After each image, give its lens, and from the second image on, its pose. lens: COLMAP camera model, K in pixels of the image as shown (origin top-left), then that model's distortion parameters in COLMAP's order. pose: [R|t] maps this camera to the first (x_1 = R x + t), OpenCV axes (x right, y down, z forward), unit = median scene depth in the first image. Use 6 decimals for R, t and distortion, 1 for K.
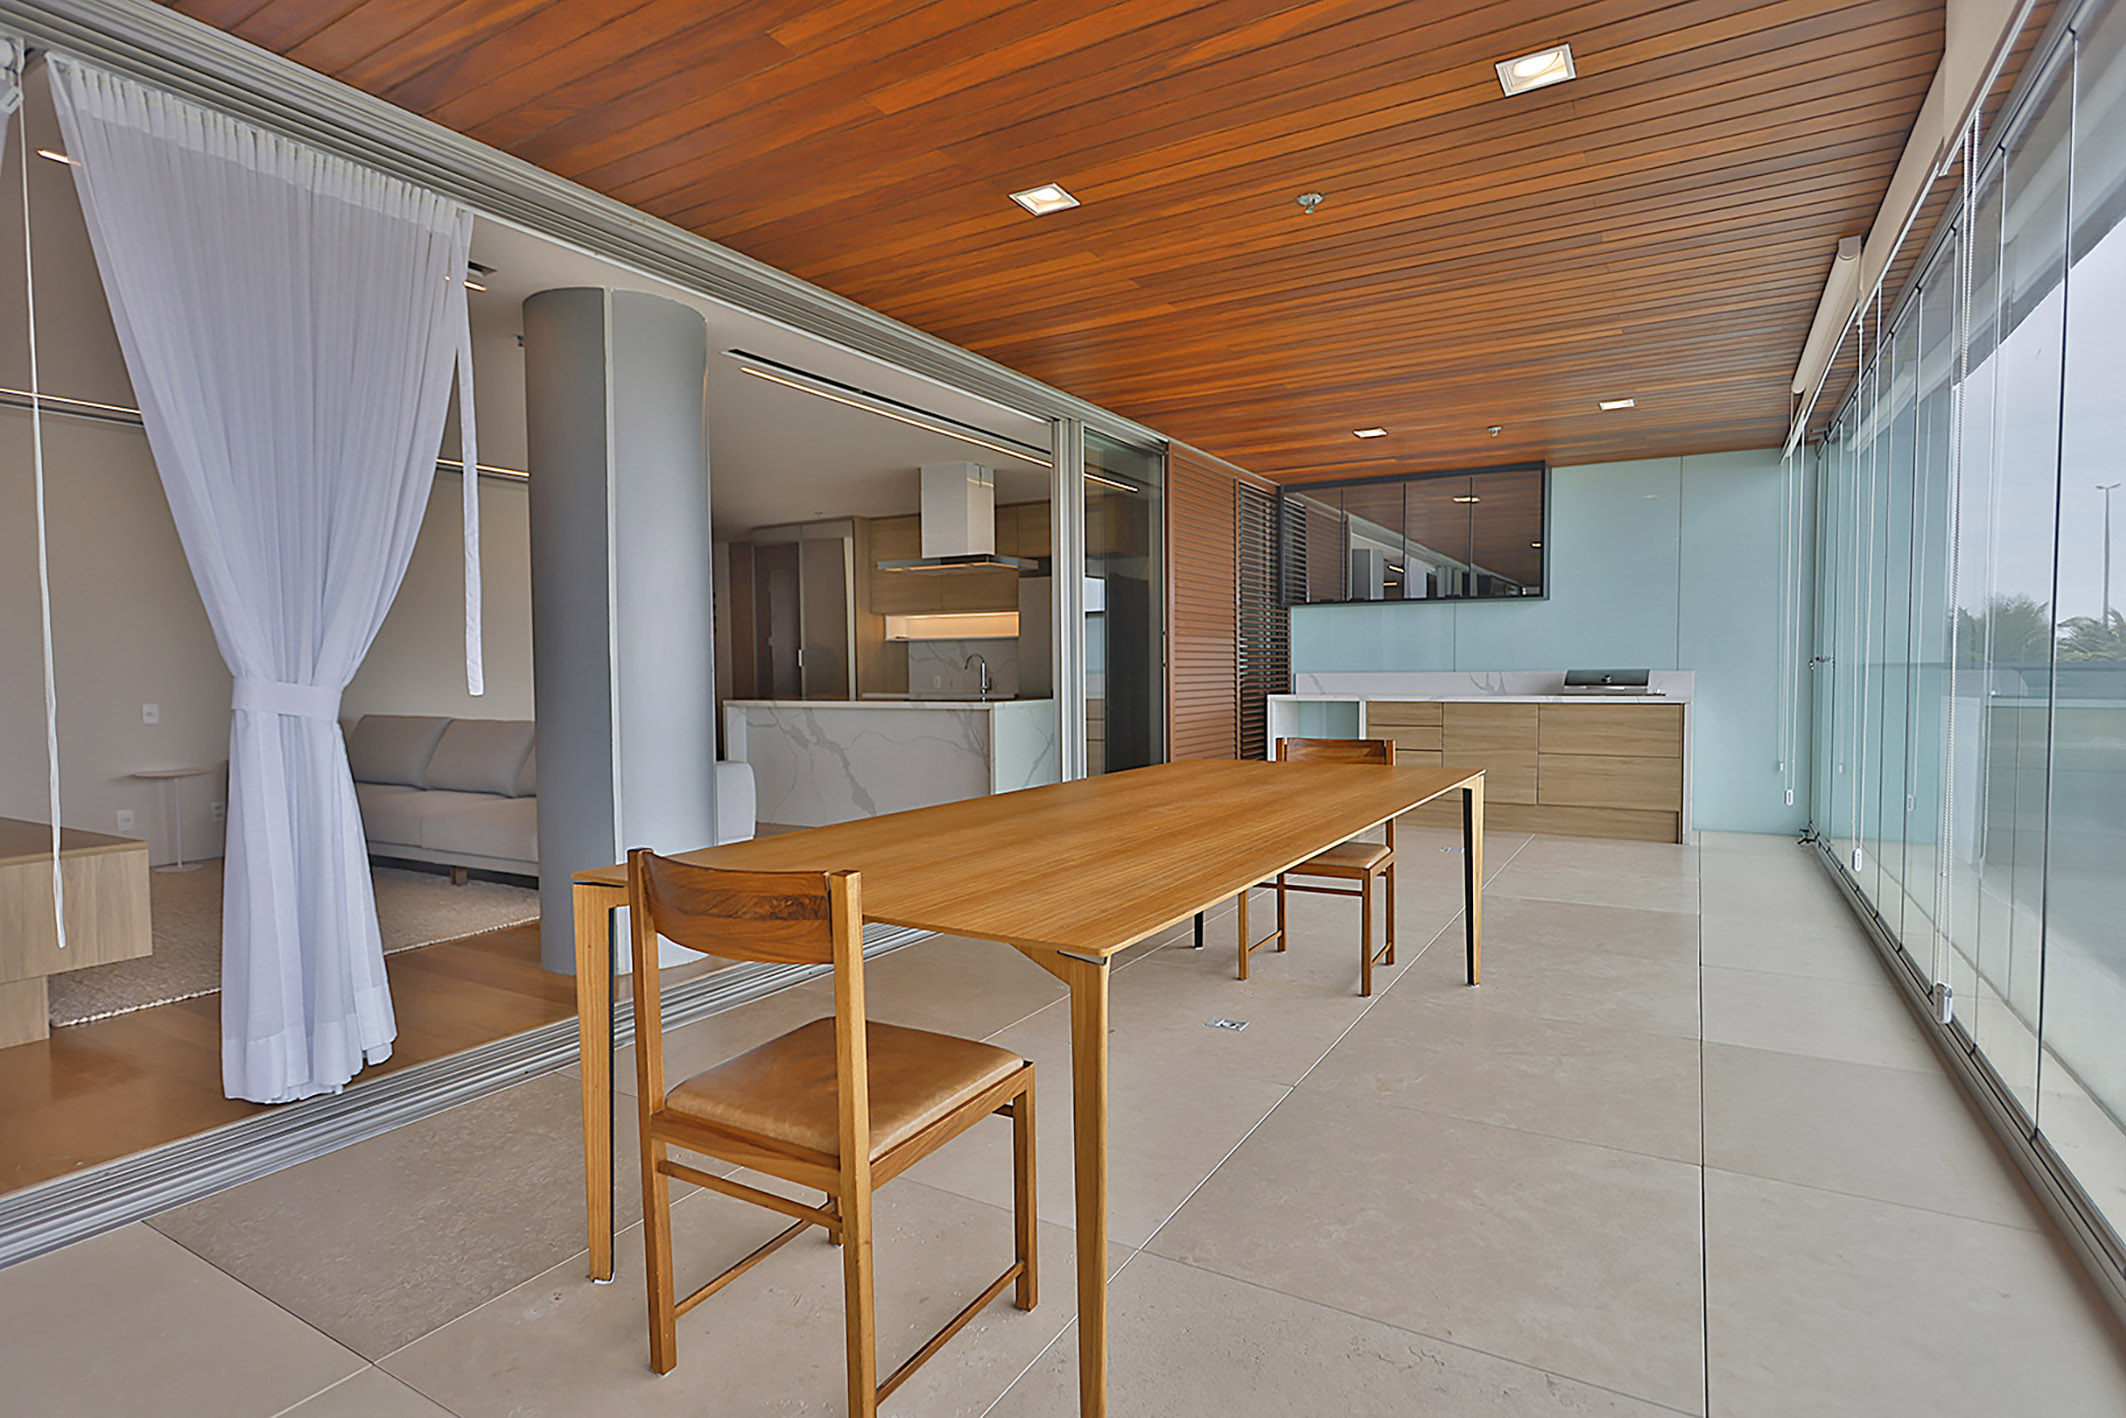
lens RADIAL K [[1070.0, 0, 1055.9], [0, 1070.0, 712.2], [0, 0, 1]] dist [0.000615, 0.000529]
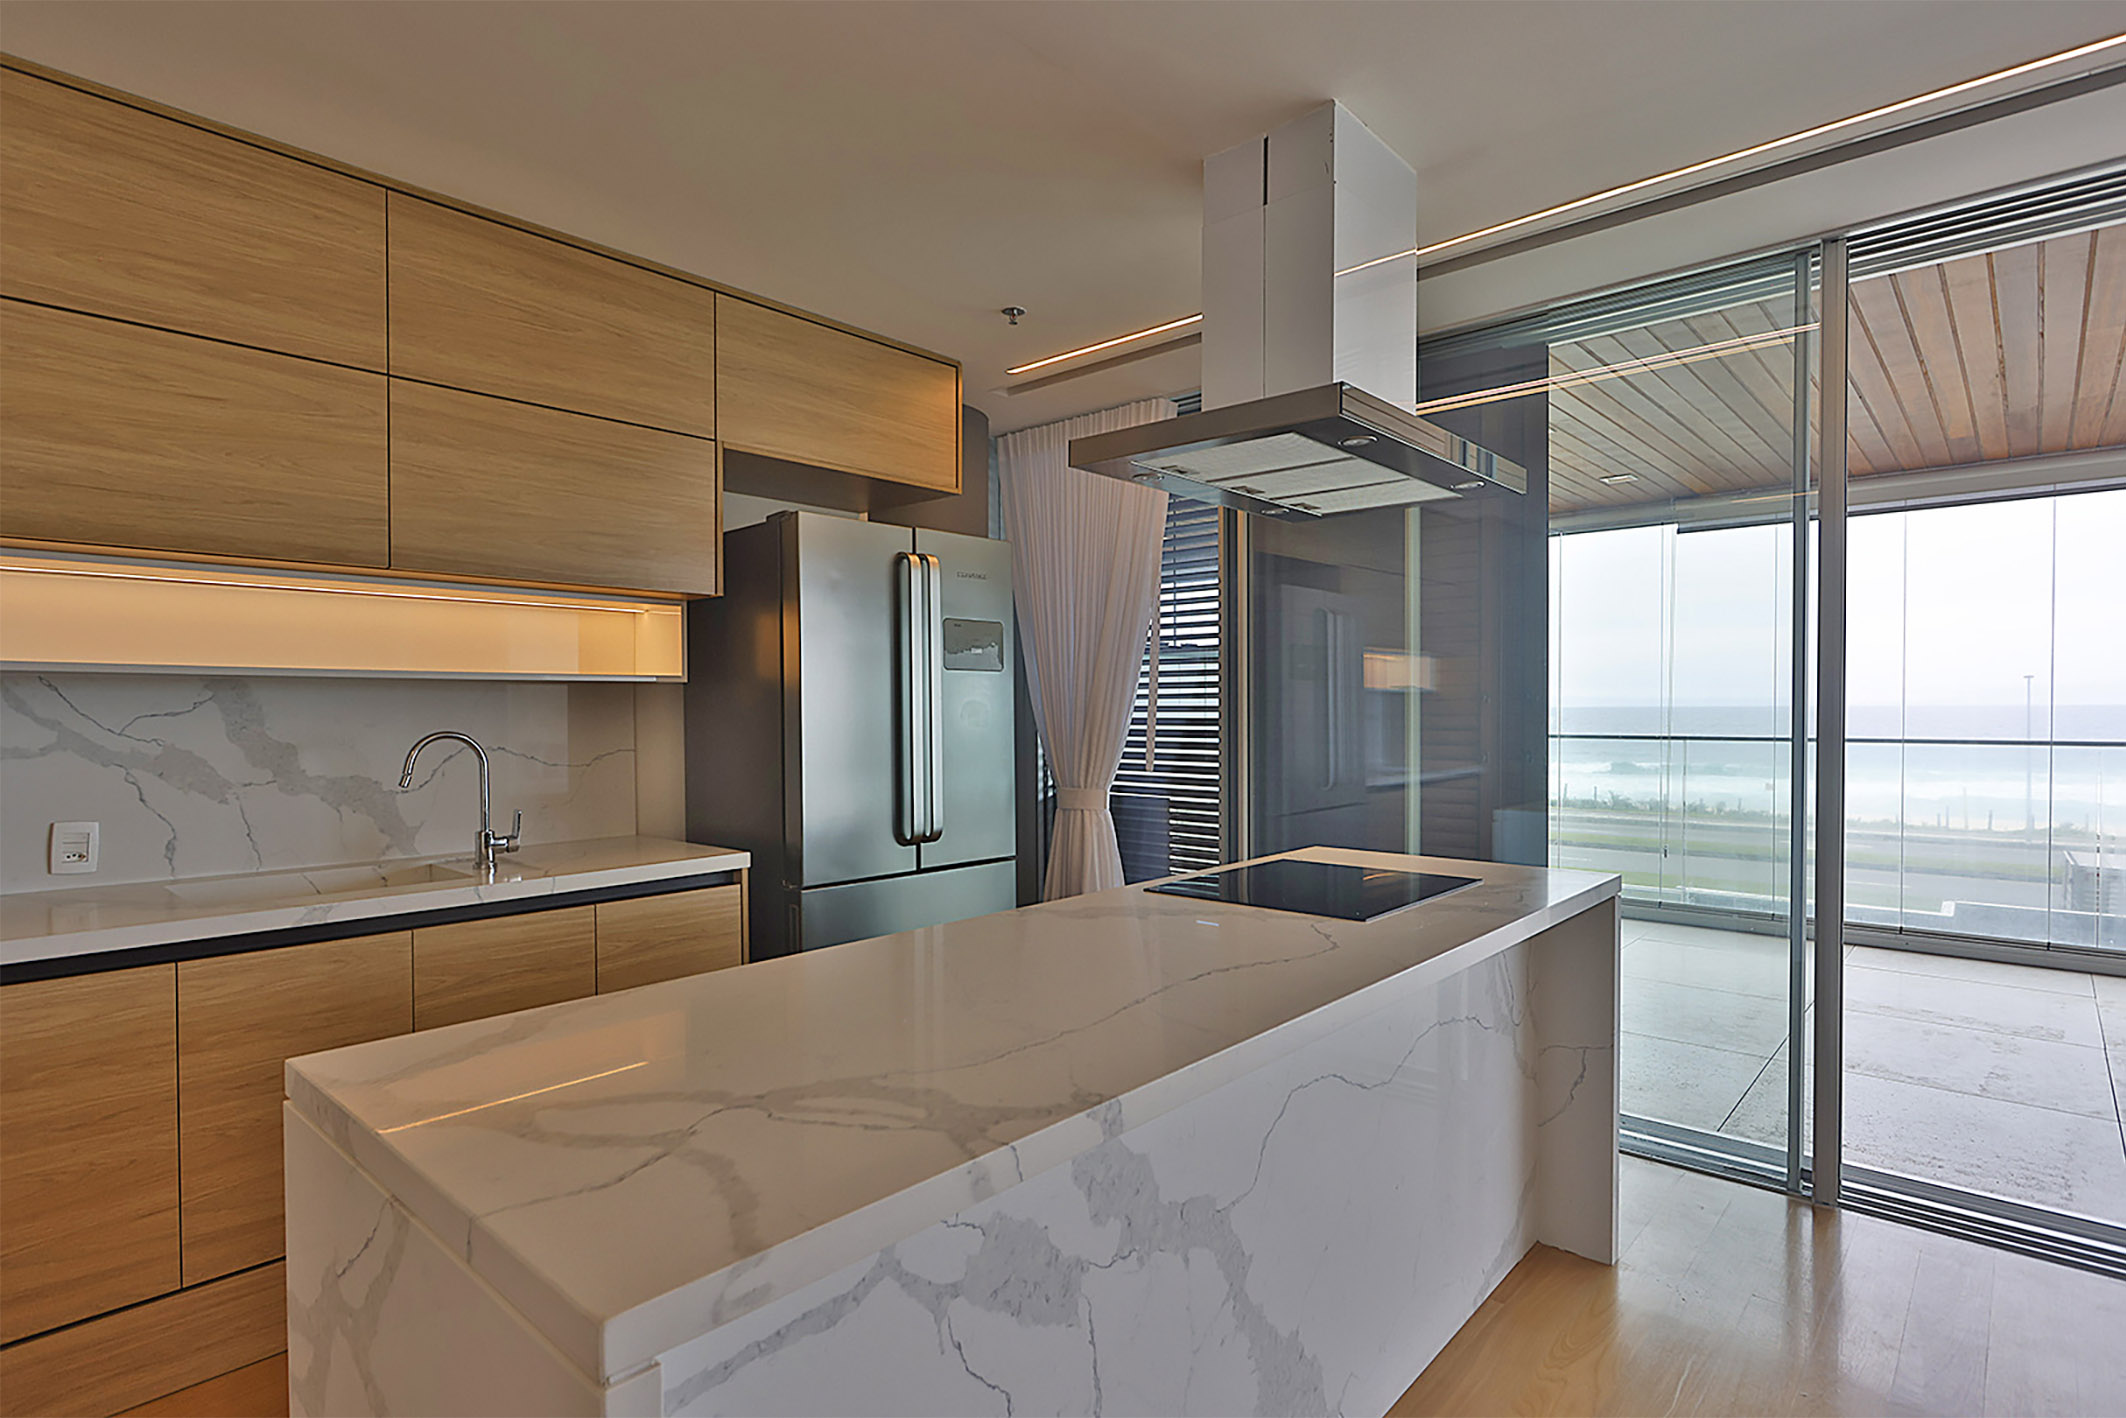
lens RADIAL K [[1070.0, 0, 1071.9], [0, 1070.0, 729.3], [0, 0, 1]] dist [0.000615, 0.000529]
pose [[0.192146, -0.014974, 0.981252, -0.324853], [0.045600, 0.998940, 0.006315, -0.049447], [-0.980306, 0.043532, 0.192625, 0.783807]]
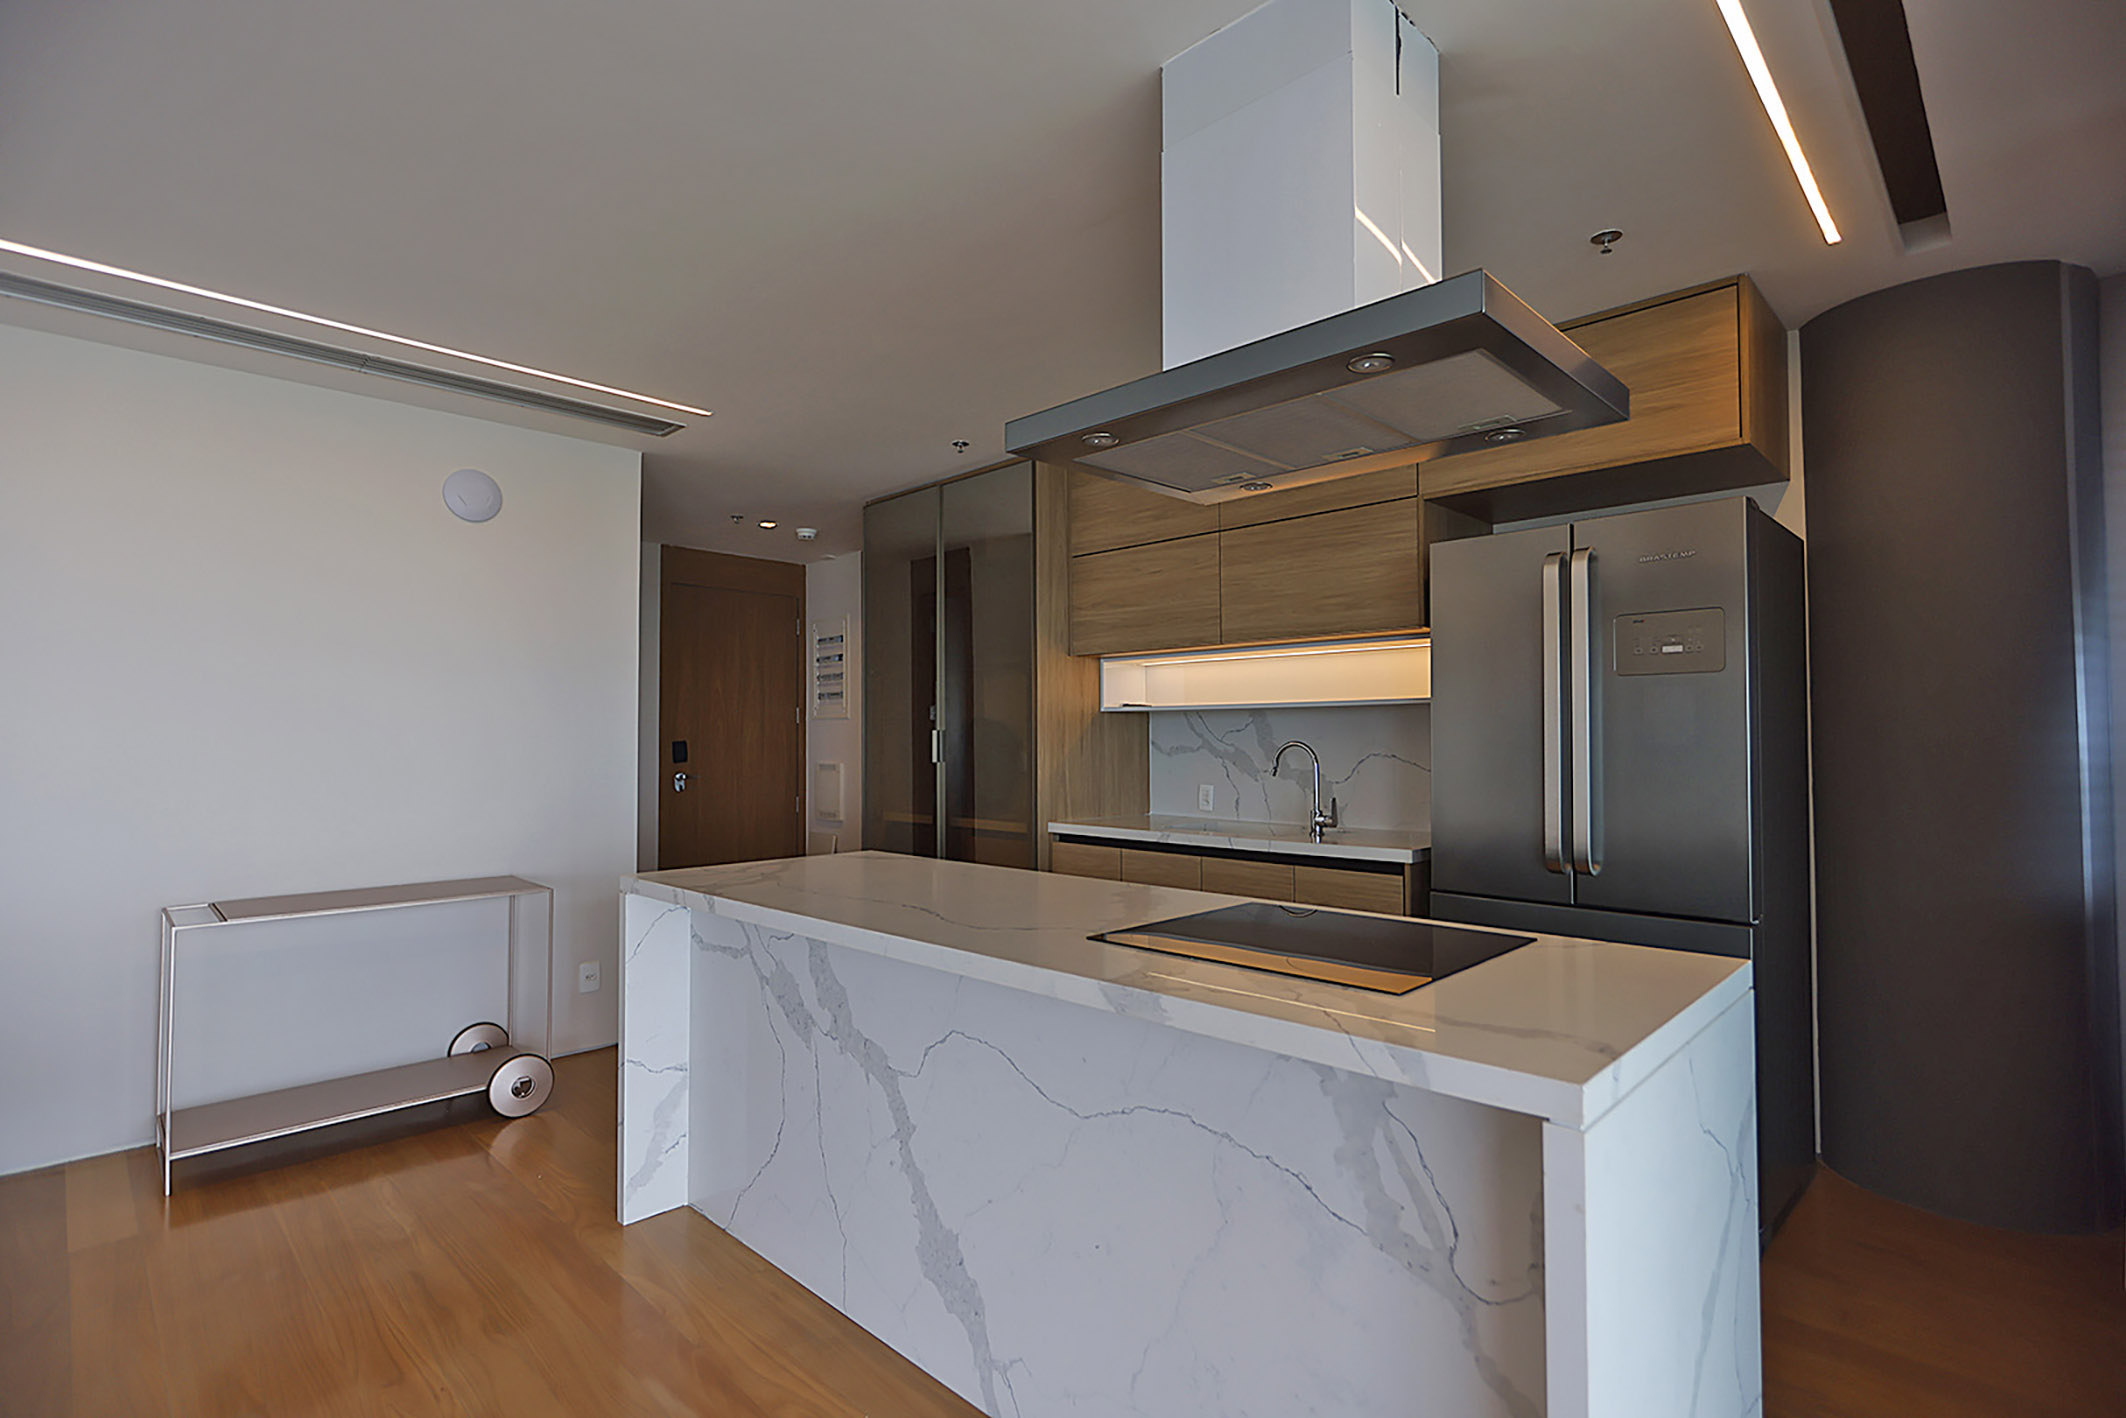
lens RADIAL K [[1006.2, 0, 1074.6], [0, 1006.2, 709.7], [0, 0, 1]] dist [-0.010895, 0.005827]
pose [[0.972315, -0.003403, -0.233648, -0.067631], [-0.013332, 0.997457, -0.070009, -0.037654], [0.233292, 0.071186, 0.969798, 0.583746]]
